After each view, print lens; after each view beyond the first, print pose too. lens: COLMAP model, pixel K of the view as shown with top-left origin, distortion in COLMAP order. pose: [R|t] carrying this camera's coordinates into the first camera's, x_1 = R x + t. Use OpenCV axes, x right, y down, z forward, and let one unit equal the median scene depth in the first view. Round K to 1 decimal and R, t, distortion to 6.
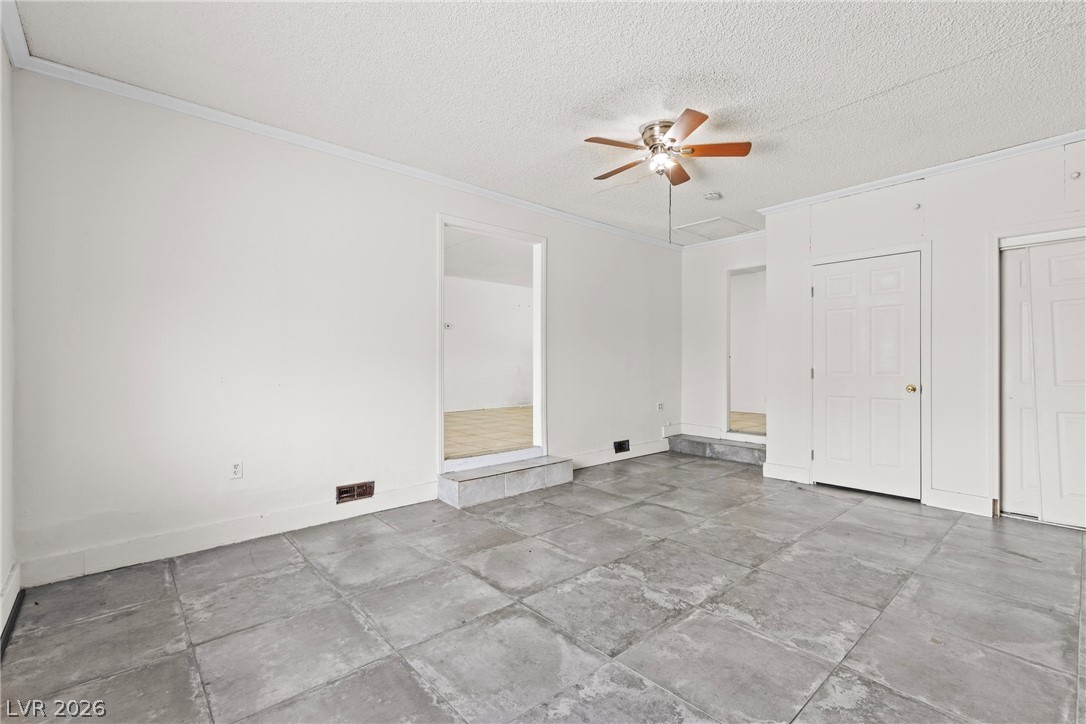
lens RADIAL K [[484.8, 0, 544.6], [0, 484.8, 362.5], [0, 0, 1]] dist [0.008102, -0.001495]
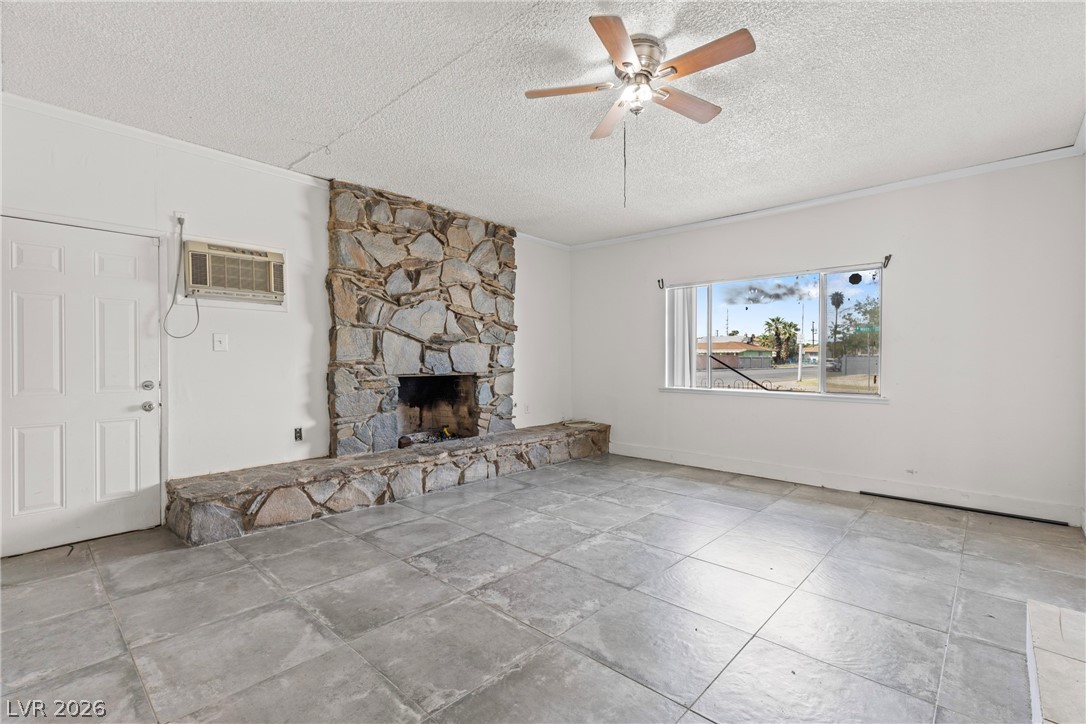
lens RADIAL K [[484.8, 0, 550.0], [0, 484.8, 363.9], [0, 0, 1]] dist [0.008102, -0.001495]
pose [[-0.994311, -0.000122, -0.106519, 0.470786], [-0.000739, 0.999983, 0.005754, -0.006519], [0.106517, 0.005800, -0.994294, 1.804562]]
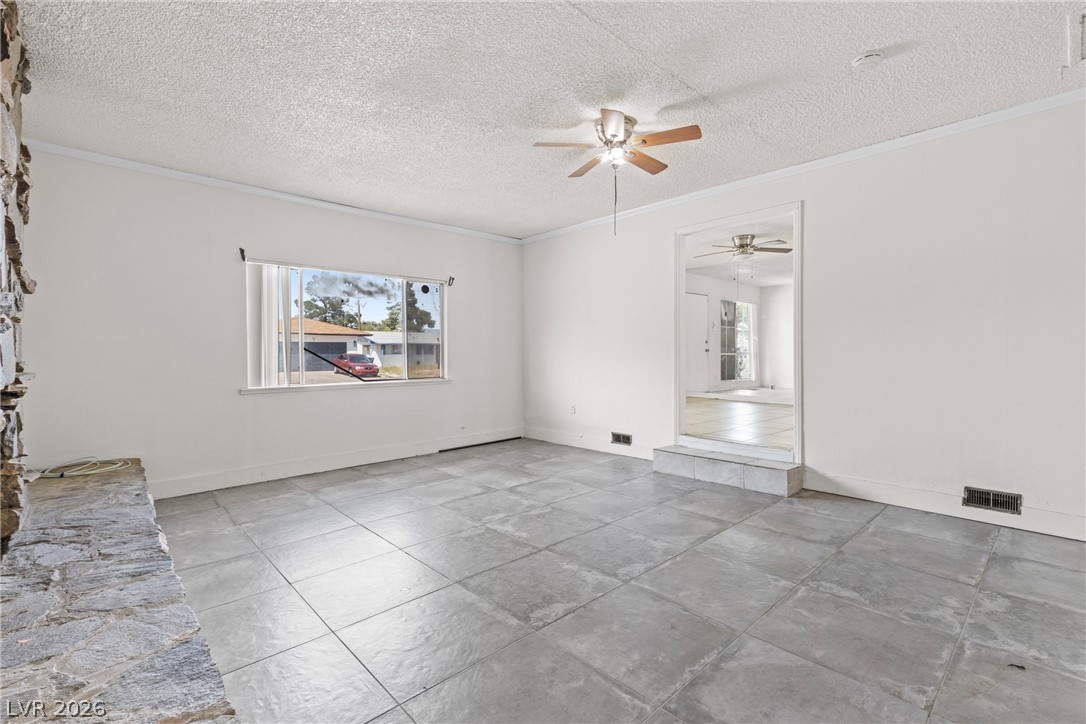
lens RADIAL K [[484.8, 0, 544.3], [0, 484.8, 355.8], [0, 0, 1]] dist [0.008102, -0.001495]
pose [[0.022788, 0.007690, -0.999711, 1.306333], [0.008923, 0.999929, 0.007895, -0.006056], [0.999701, -0.009100, 0.022717, 0.860593]]
